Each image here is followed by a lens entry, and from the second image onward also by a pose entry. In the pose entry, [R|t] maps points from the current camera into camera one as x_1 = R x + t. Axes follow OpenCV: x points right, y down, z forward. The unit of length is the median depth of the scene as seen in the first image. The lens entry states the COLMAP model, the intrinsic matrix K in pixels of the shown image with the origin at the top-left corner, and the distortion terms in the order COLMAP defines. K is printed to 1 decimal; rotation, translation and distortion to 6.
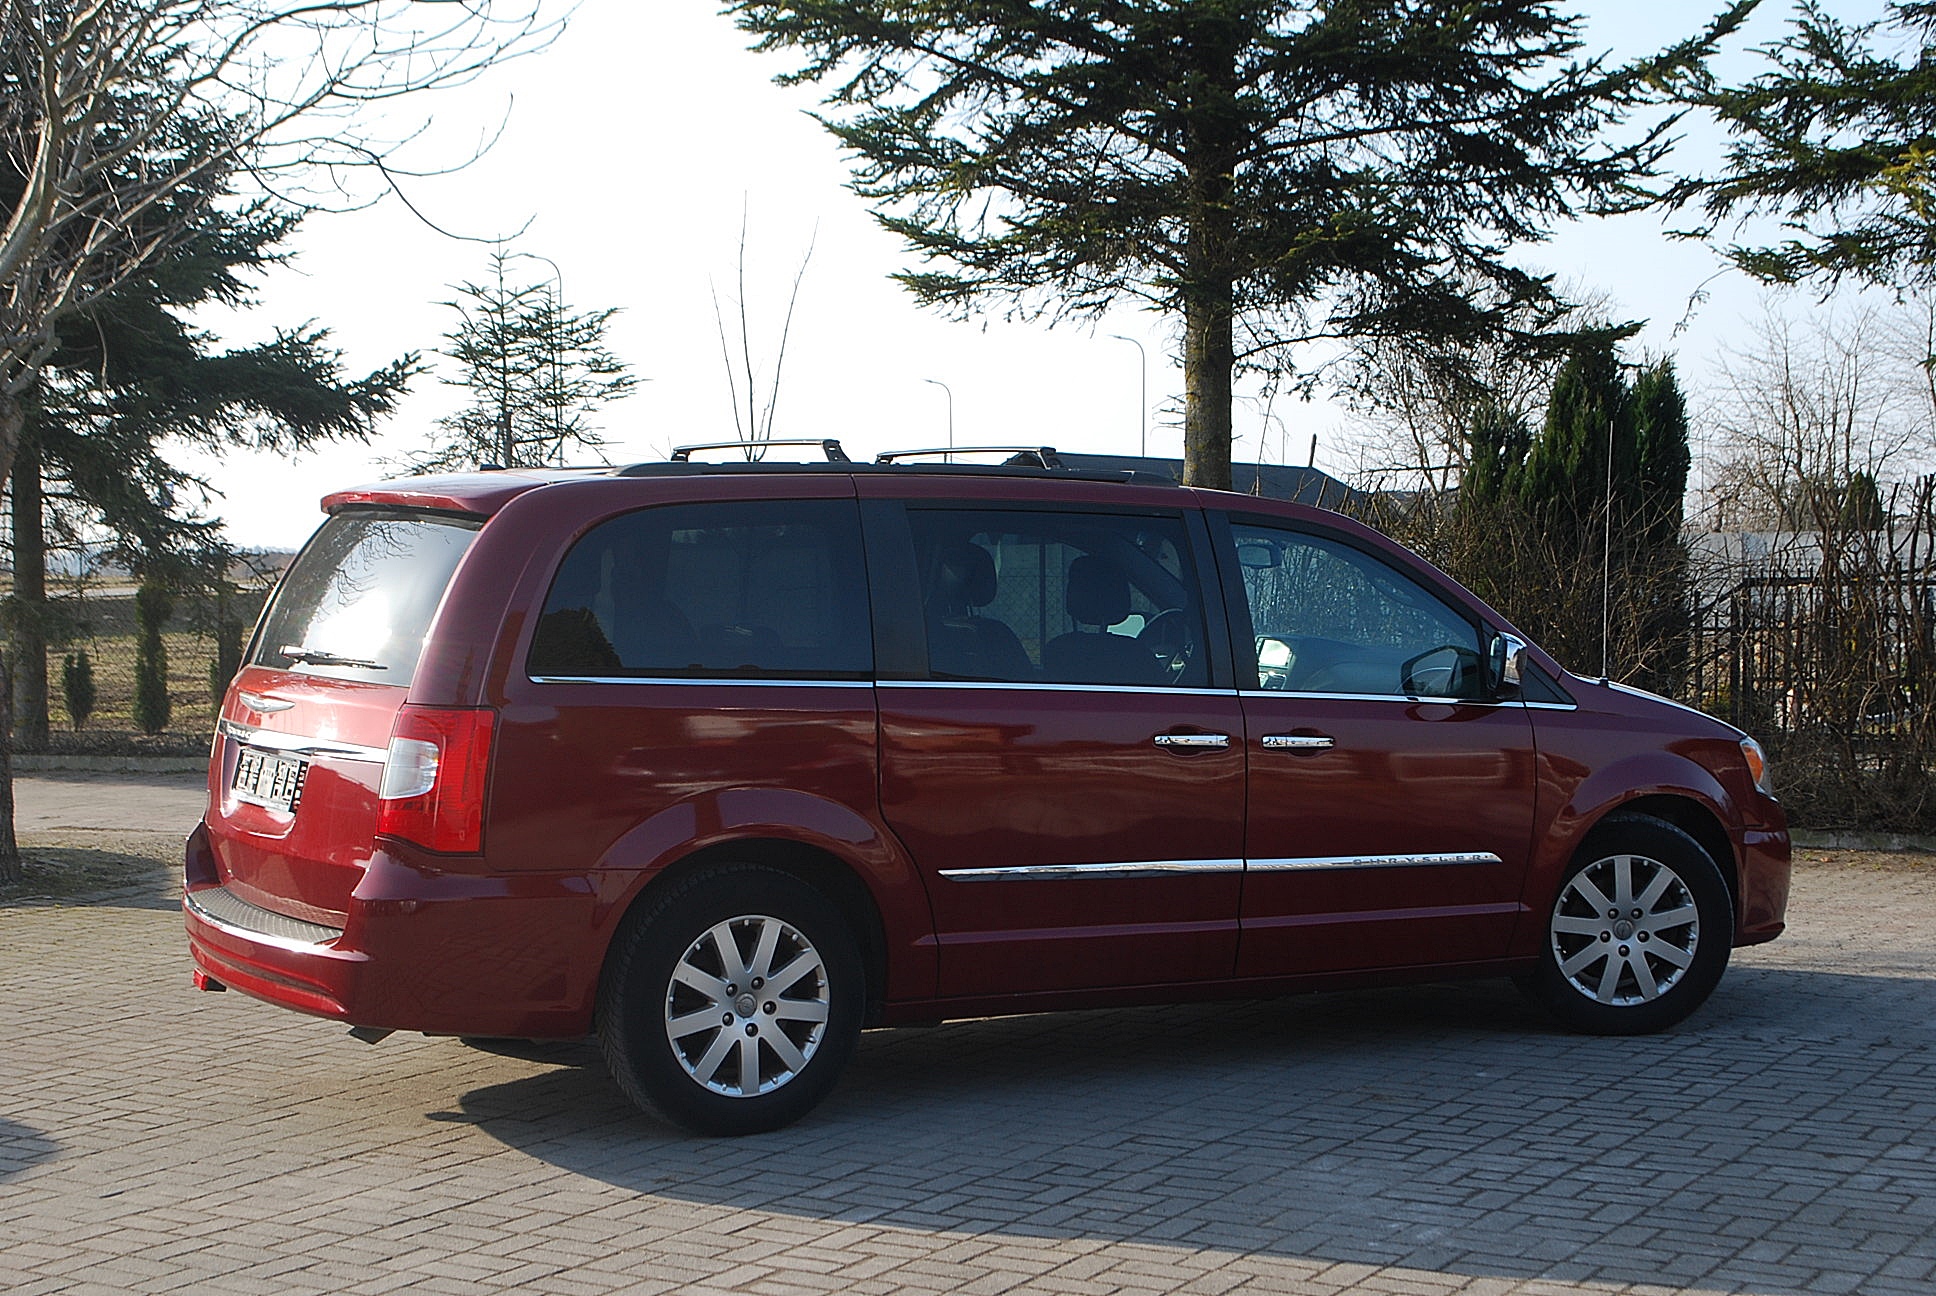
lens RADIAL K [[3083.7, 0, 958.2], [0, 3083.7, 663.0], [0, 0, 1]] dist [0.009361, 0.000000]
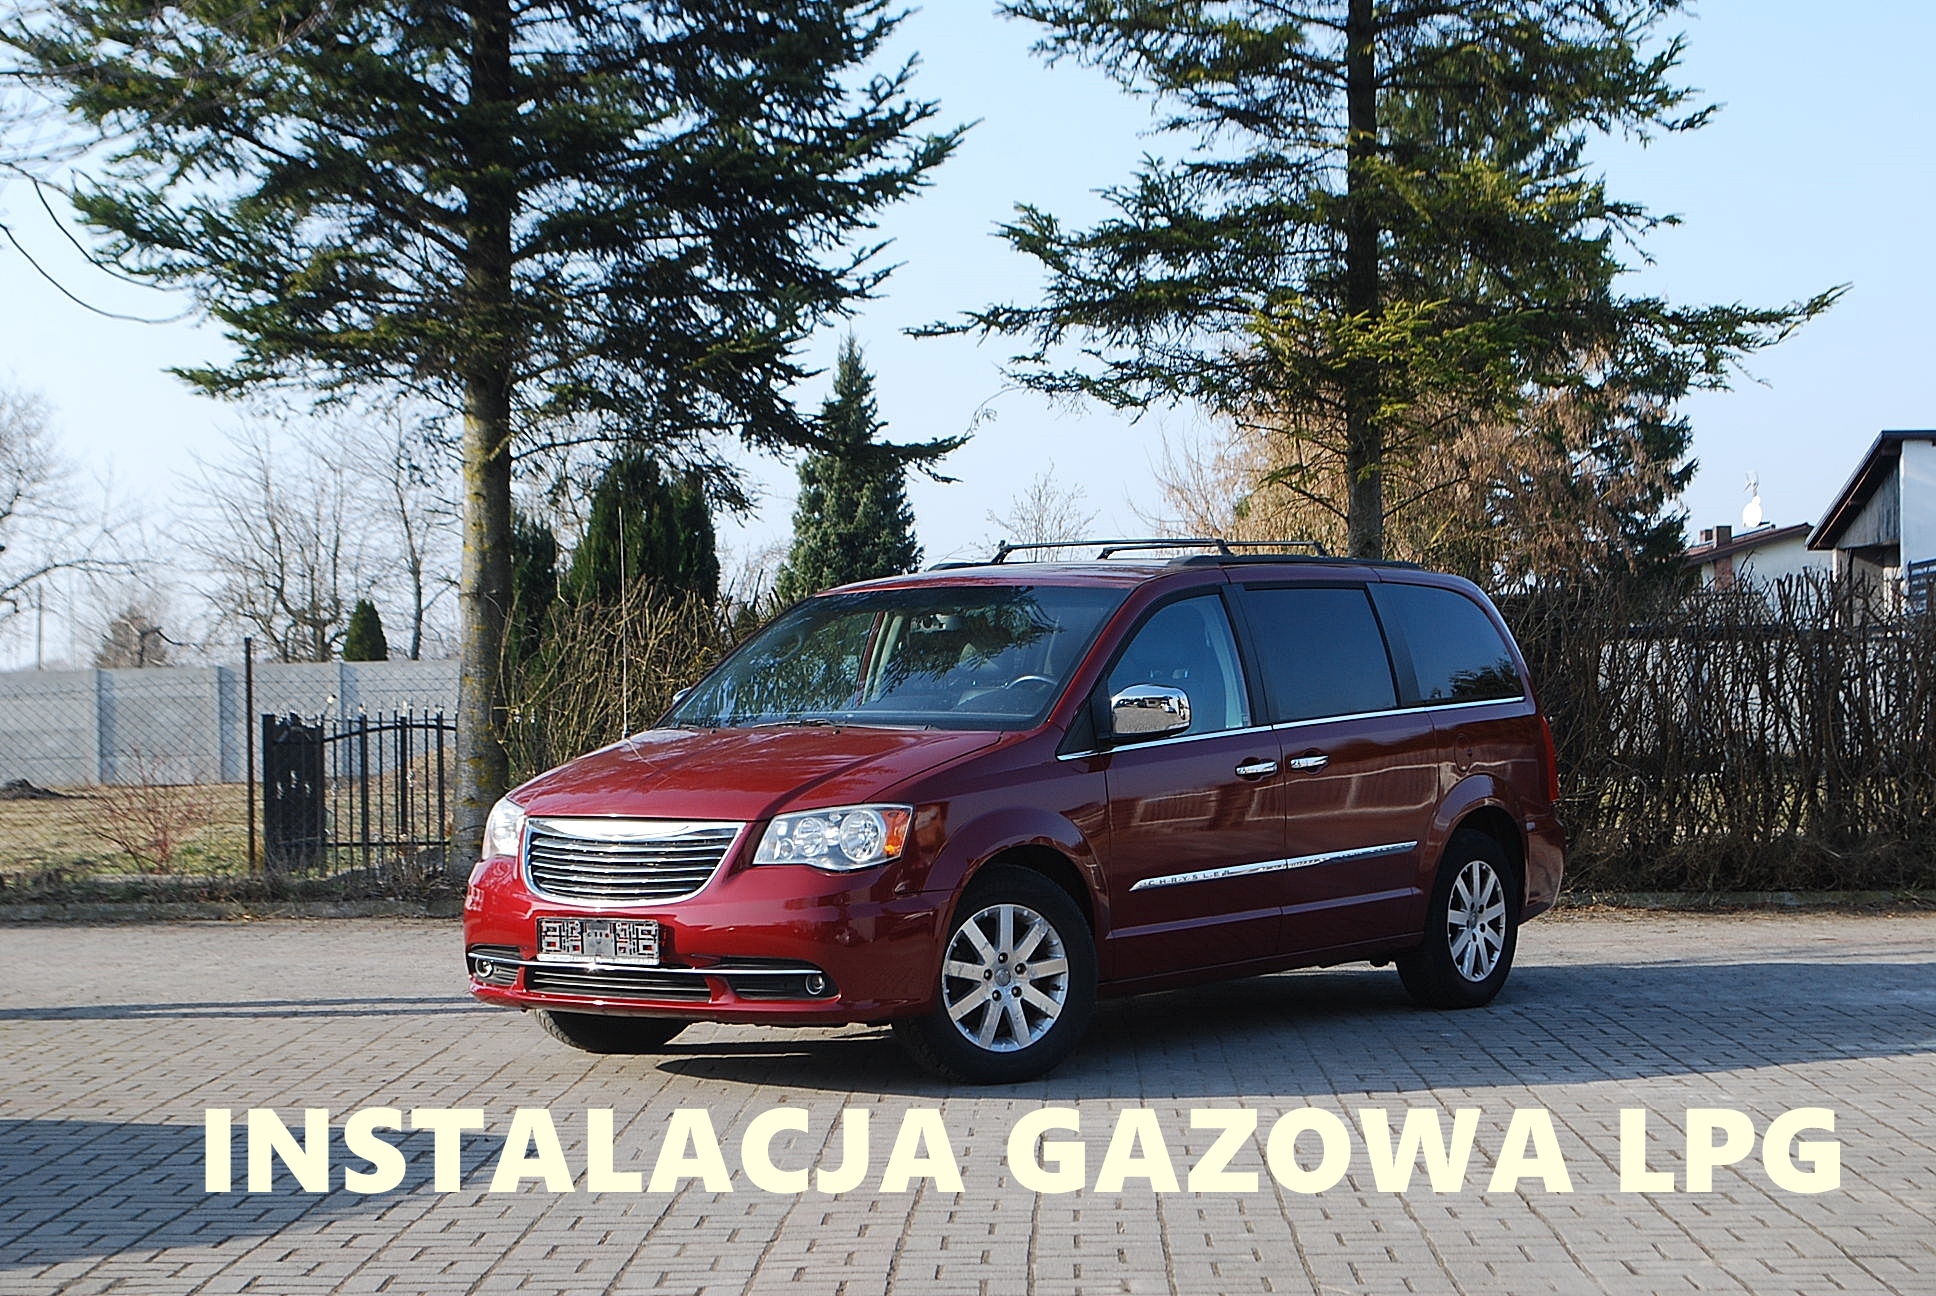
lens RADIAL K [[3658.0, 0, 985.0], [0, 3658.0, 633.6], [0, 0, 1]] dist [0.068678, 0.000000]
pose [[0.869845, 0.000019, 0.493326, -0.418347], [0.026998, 0.998500, -0.047642, 0.021107], [-0.492587, 0.054759, 0.868539, -0.119523]]
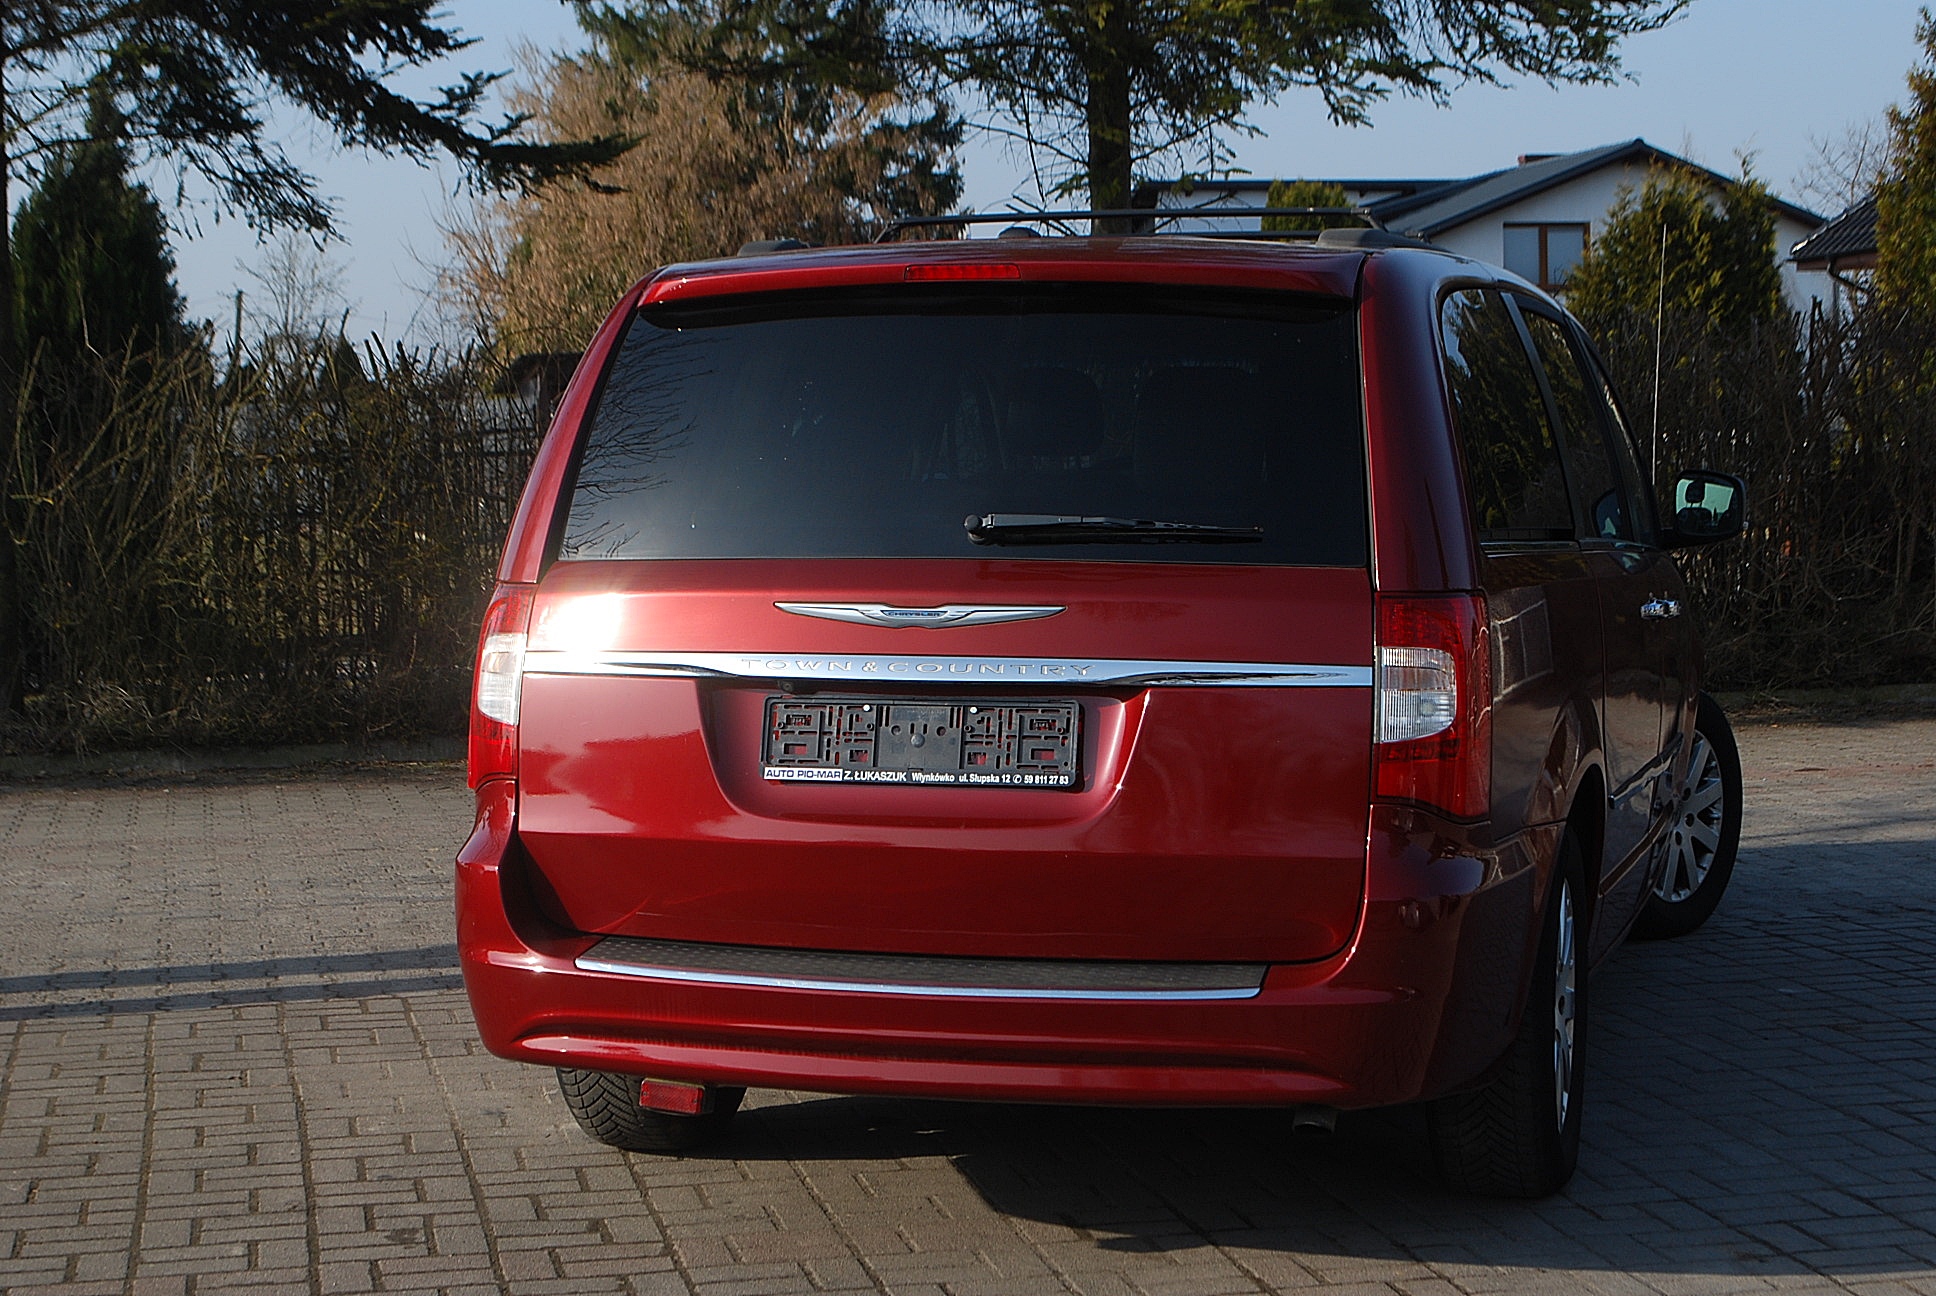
lens RADIAL K [[3437.8, 0, 953.5], [0, 3437.8, 643.9], [0, 0, 1]] dist [-0.051107, 0.000000]
pose [[0.732543, -0.056395, 0.678380, -0.361079], [0.042873, 0.998406, 0.036702, -0.003053], [-0.679369, 0.002199, 0.733794, 0.270179]]
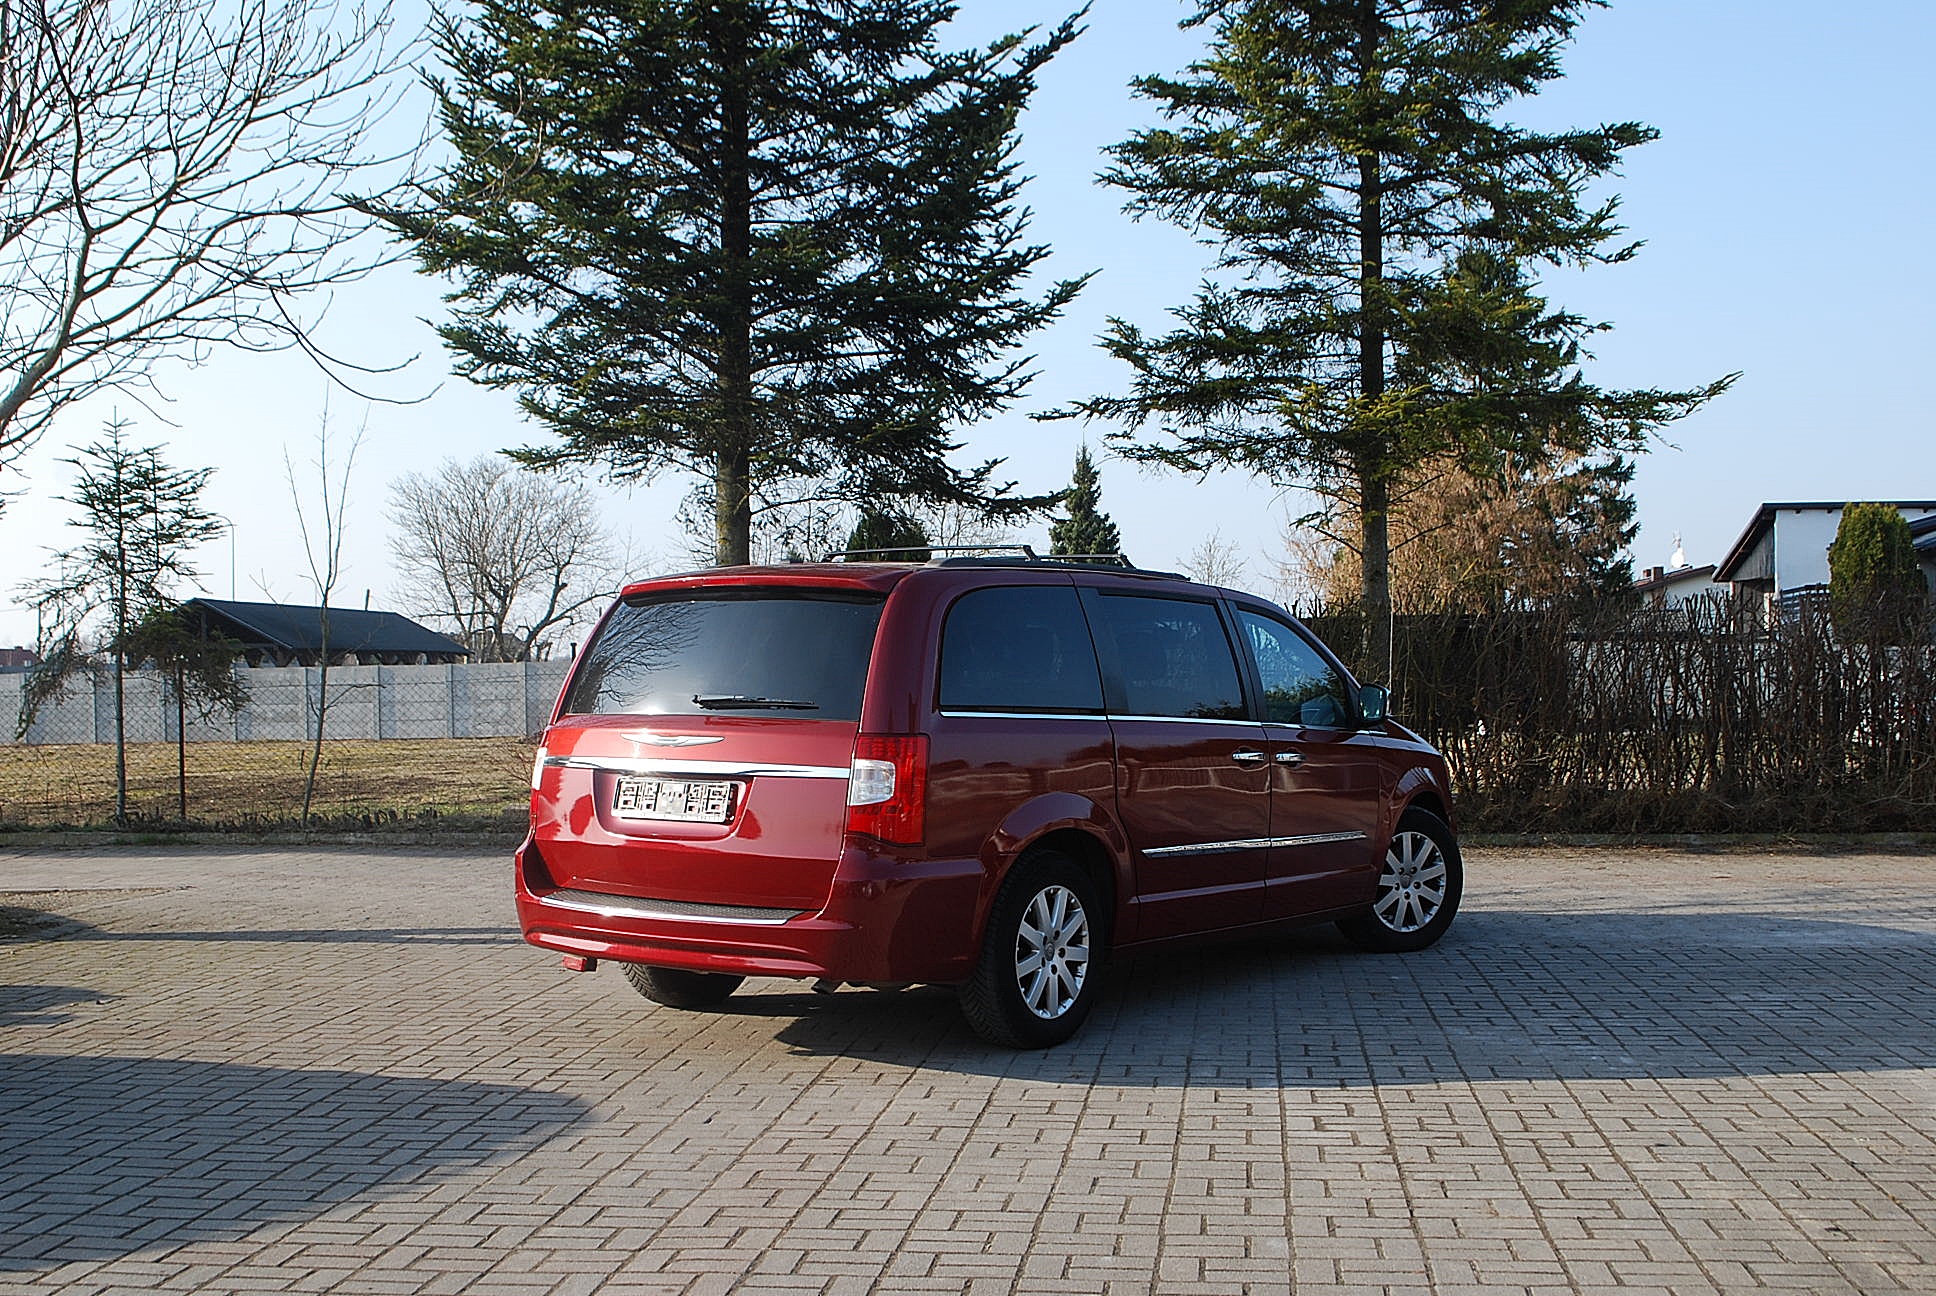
lens RADIAL K [[2248.7, 0, 976.5], [0, 2248.7, 654.3], [0, 0, 1]] dist [-0.028118, 0.000000]
pose [[0.913724, -0.004445, 0.406312, -0.262925], [0.023737, 0.998816, -0.042454, 0.010621], [-0.405643, 0.048436, 0.912748, 0.048132]]
